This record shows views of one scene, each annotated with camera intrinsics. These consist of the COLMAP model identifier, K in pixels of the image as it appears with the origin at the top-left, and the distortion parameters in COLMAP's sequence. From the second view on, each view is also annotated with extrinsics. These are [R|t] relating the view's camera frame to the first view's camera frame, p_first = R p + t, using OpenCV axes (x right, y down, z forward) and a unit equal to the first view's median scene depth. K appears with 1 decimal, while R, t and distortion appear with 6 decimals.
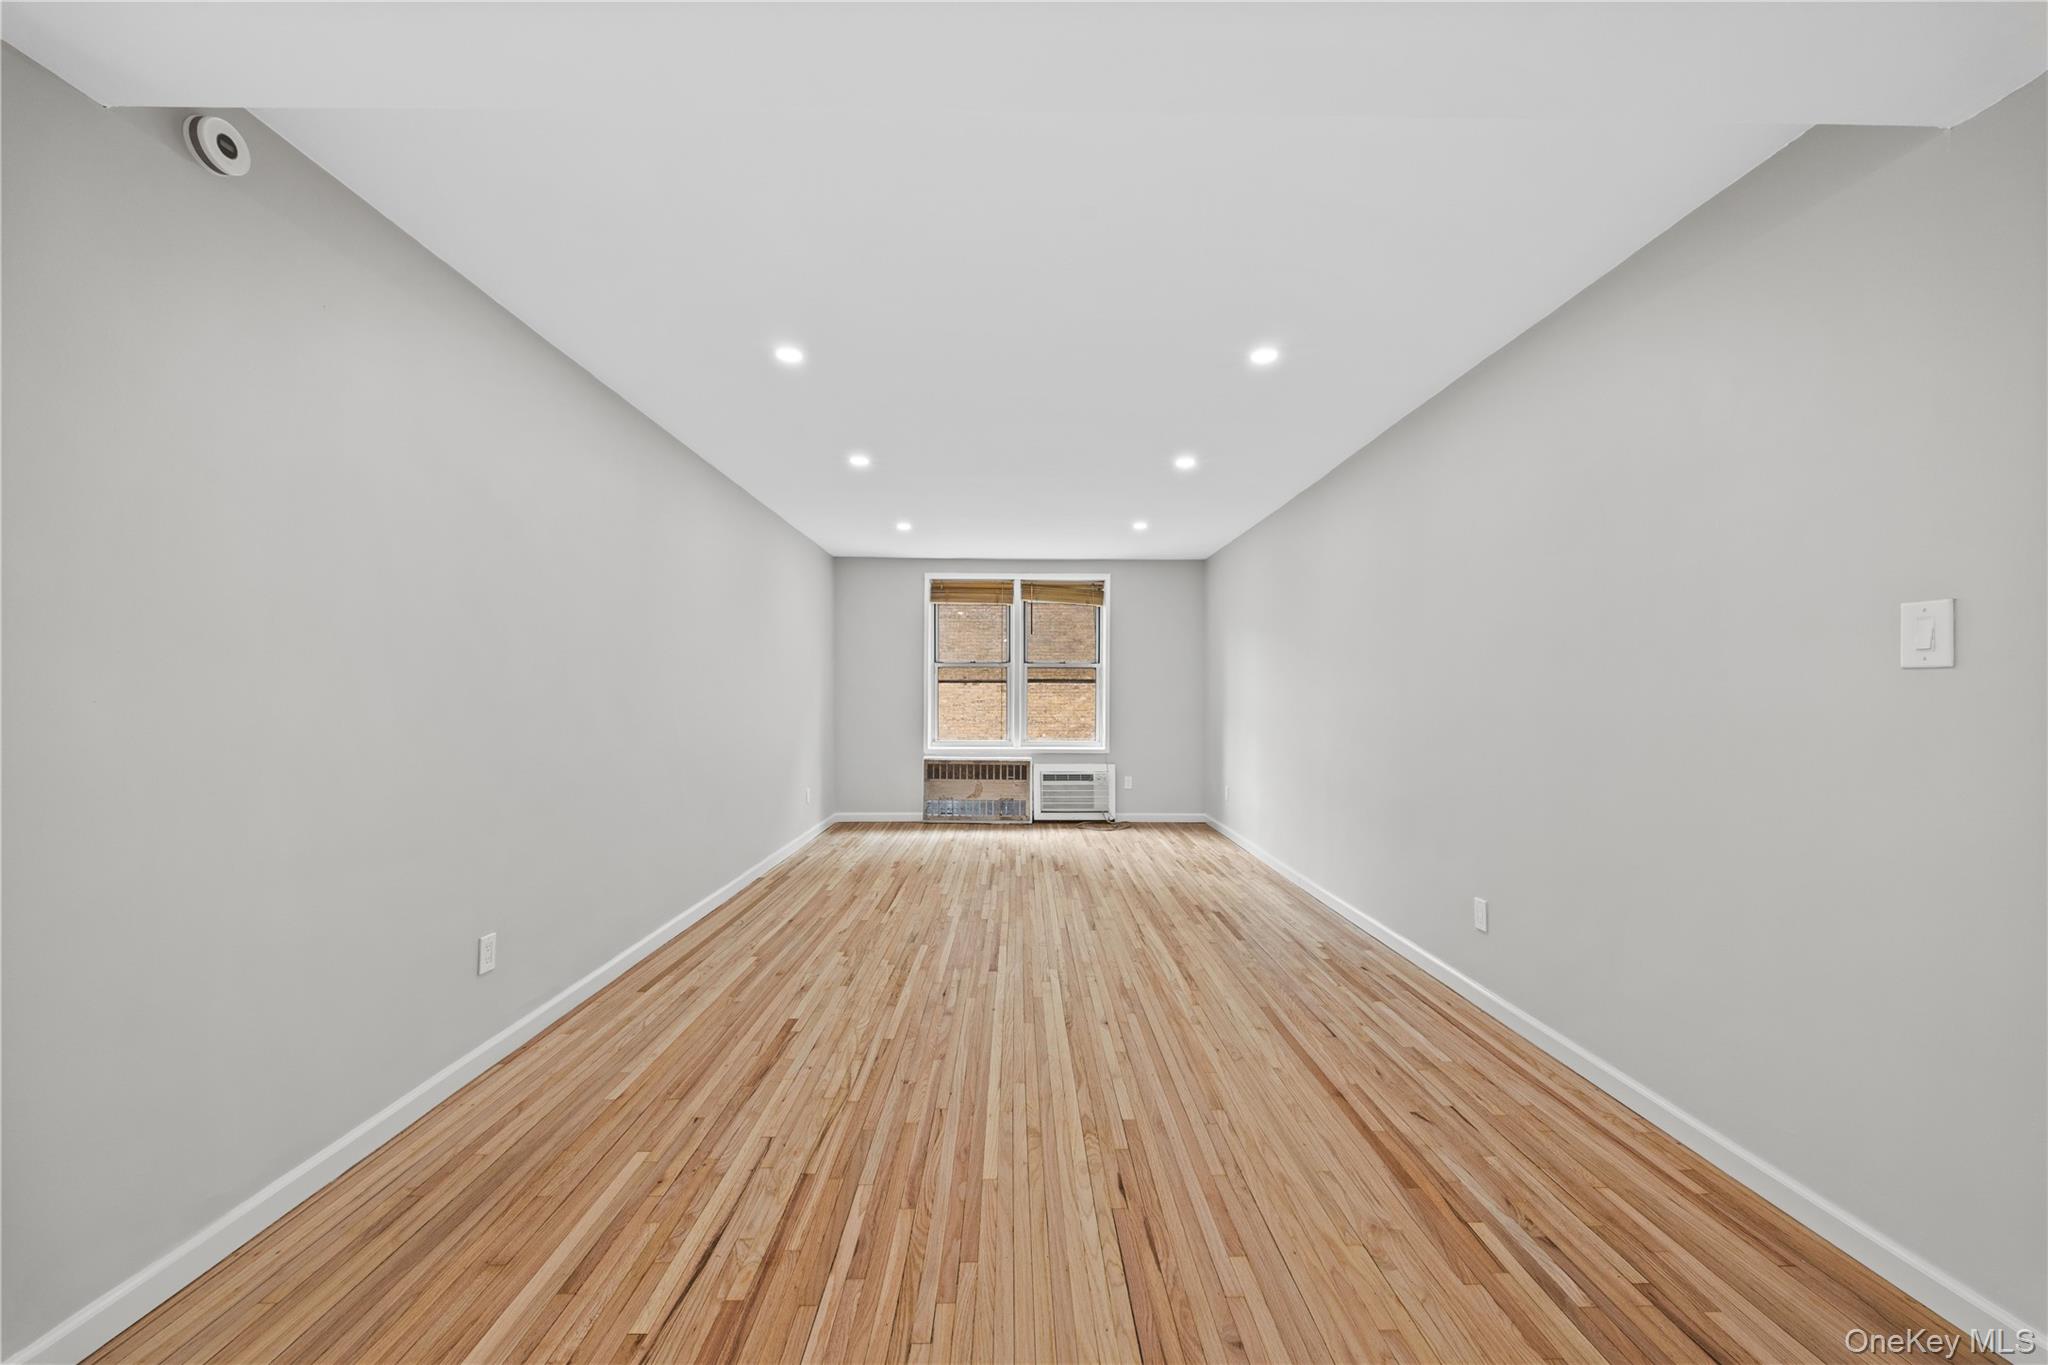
lens RADIAL K [[781.8, 0, 1021.5], [0, 781.8, 684.3], [0, 0, 1]] dist [-0.001923, 0.000467]
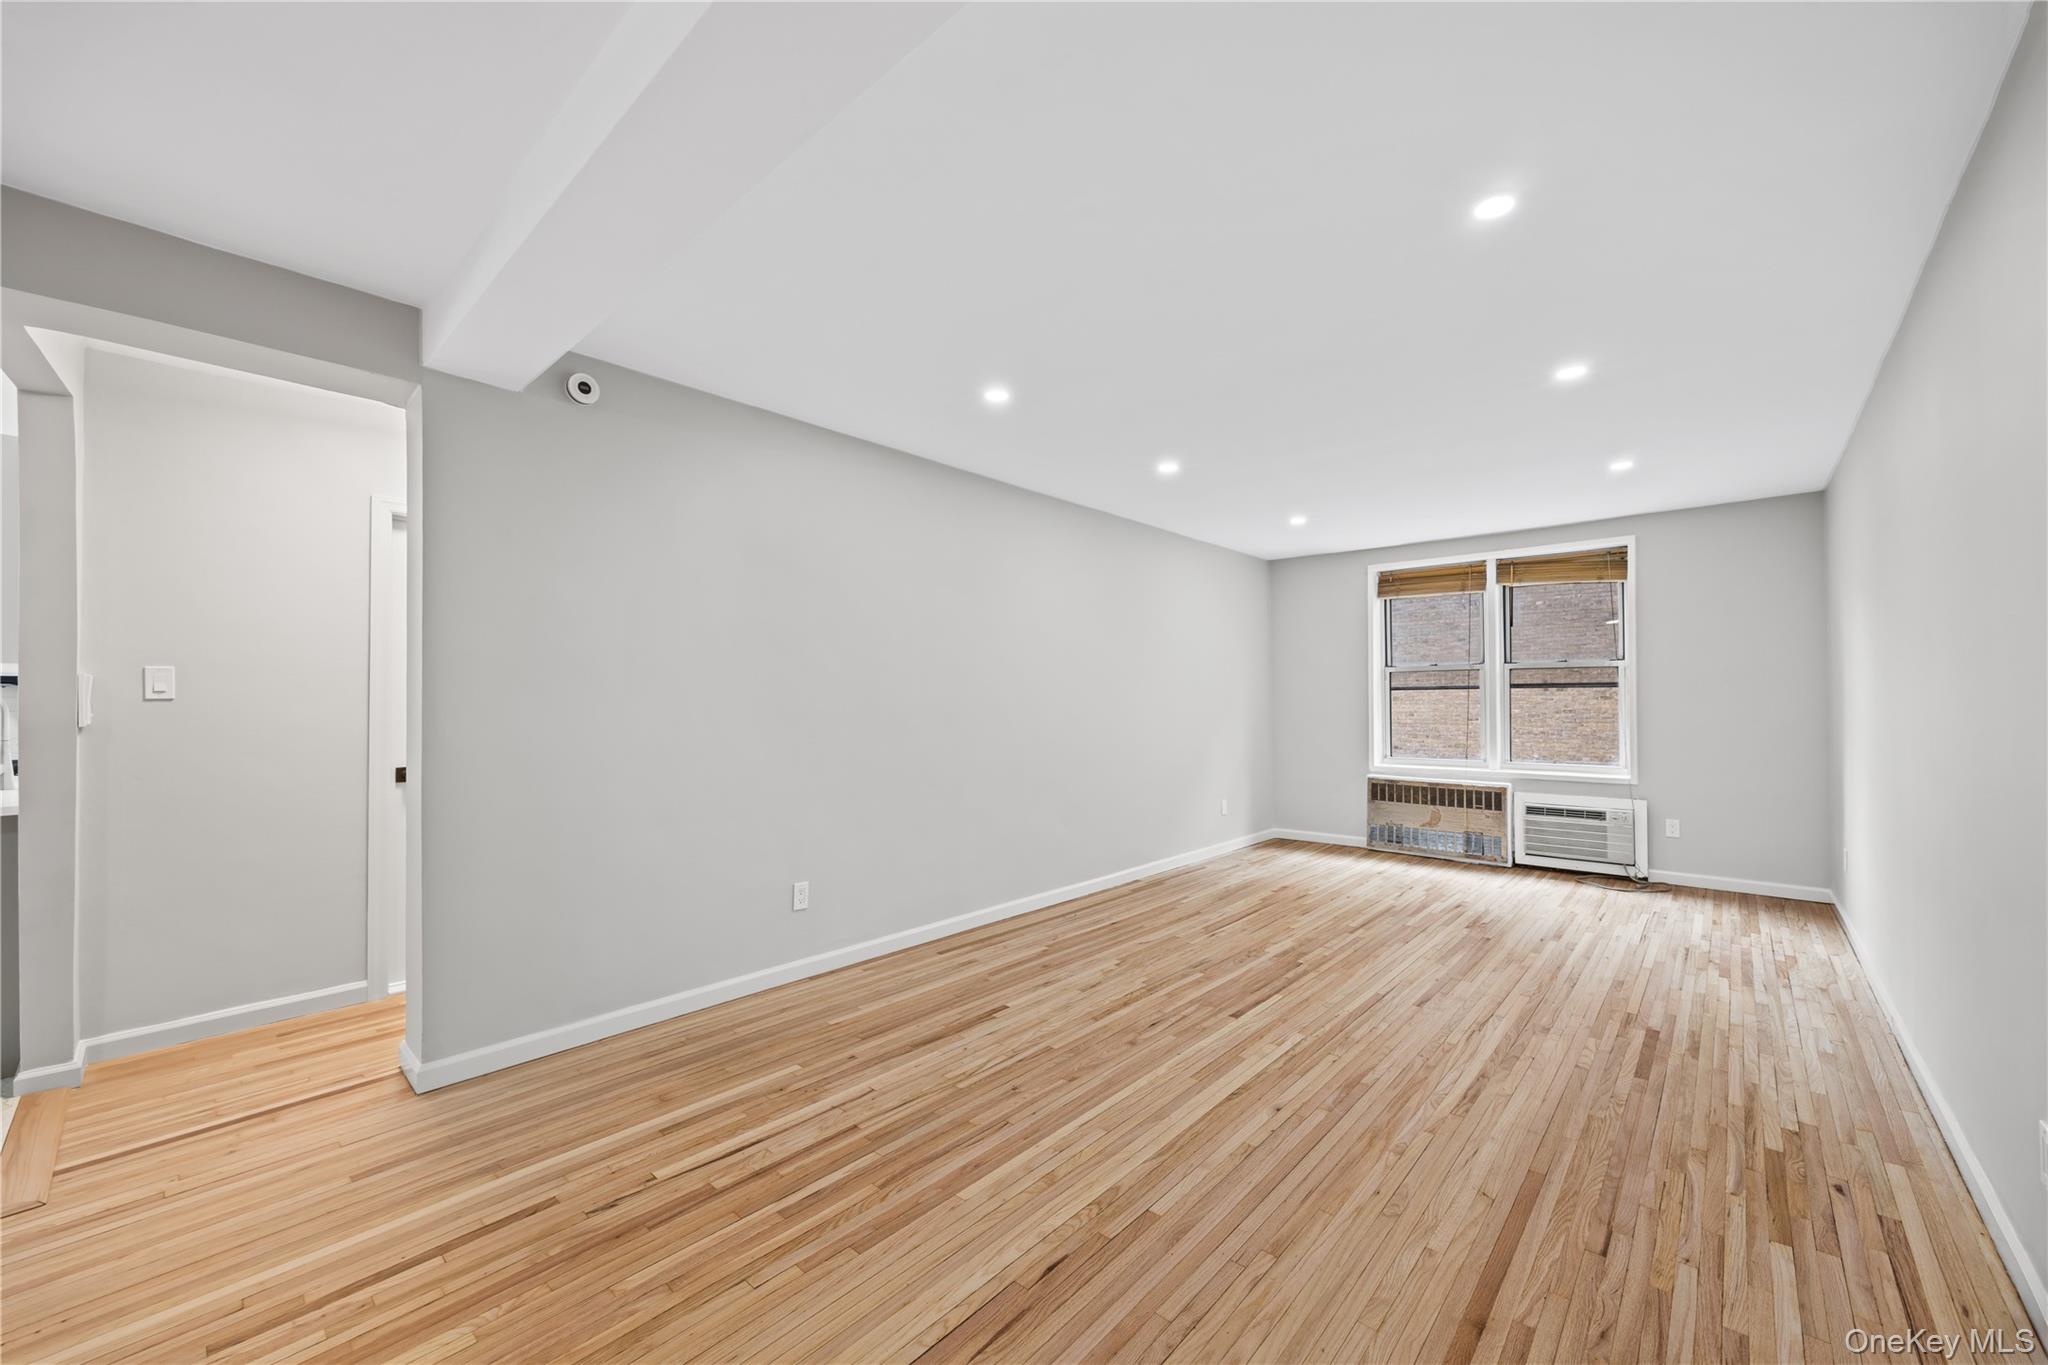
lens RADIAL K [[781.8, 0, 1019.3], [0, 781.8, 694.3], [0, 0, 1]] dist [-0.001923, 0.000467]
pose [[0.732884, -0.012885, -0.680232, 0.406450], [0.014161, 0.999893, -0.003684, -0.000357], [0.680206, -0.006933, 0.732988, 0.191718]]
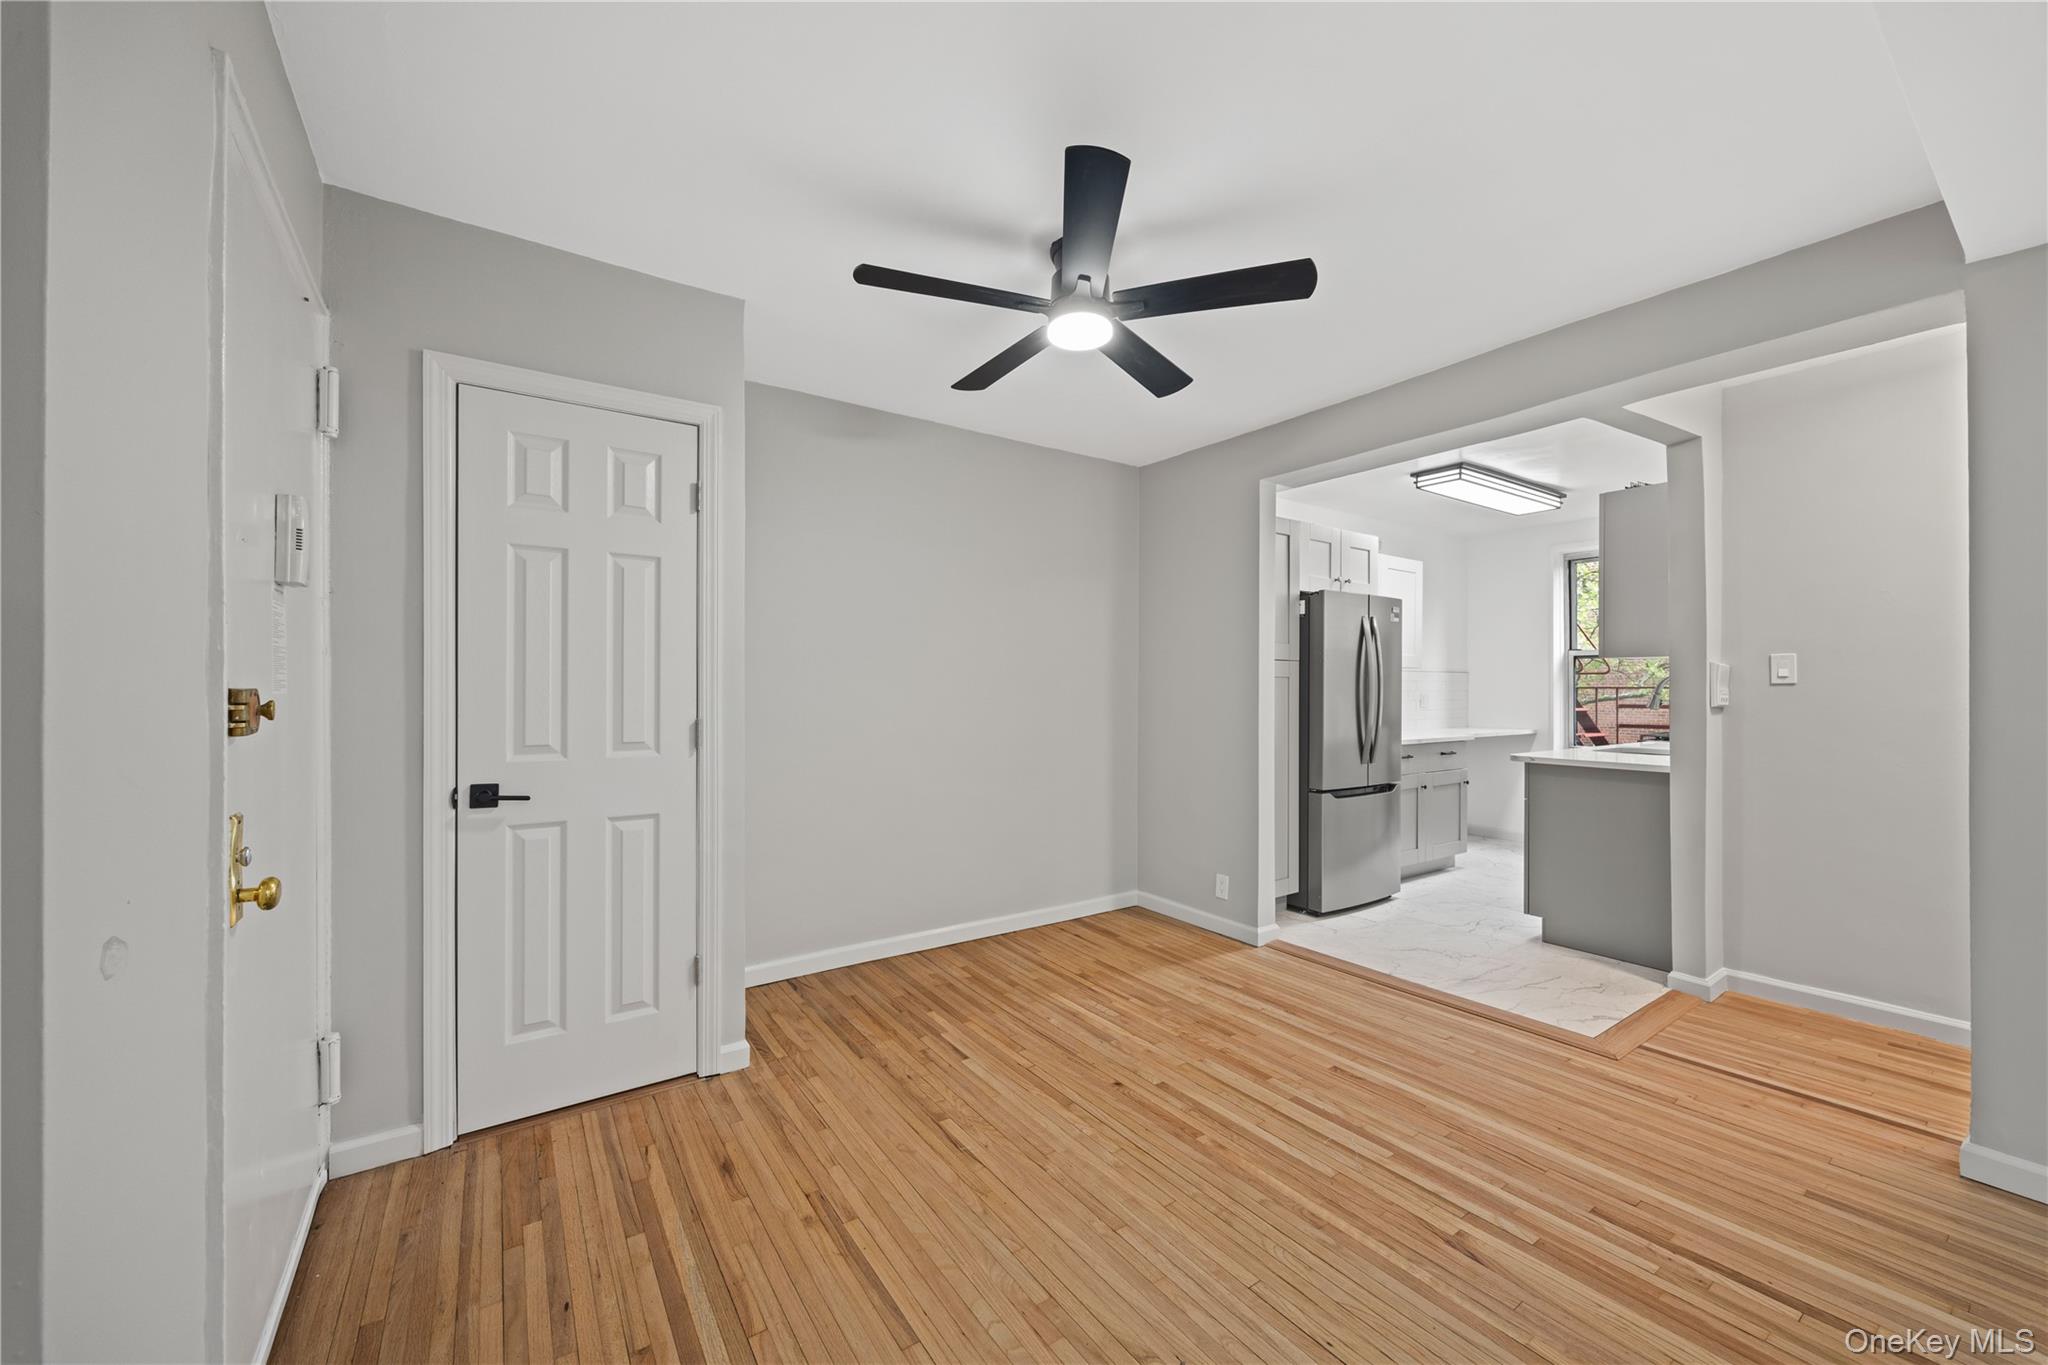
lens RADIAL K [[781.8, 0, 1028.4], [0, 781.8, 687.0], [0, 0, 1]] dist [-0.001923, 0.000467]
pose [[-0.825343, -0.004046, -0.564617, 0.404459], [0.003275, 0.999923, -0.011954, 0.000421], [0.564622, -0.011716, -0.825266, 0.433752]]
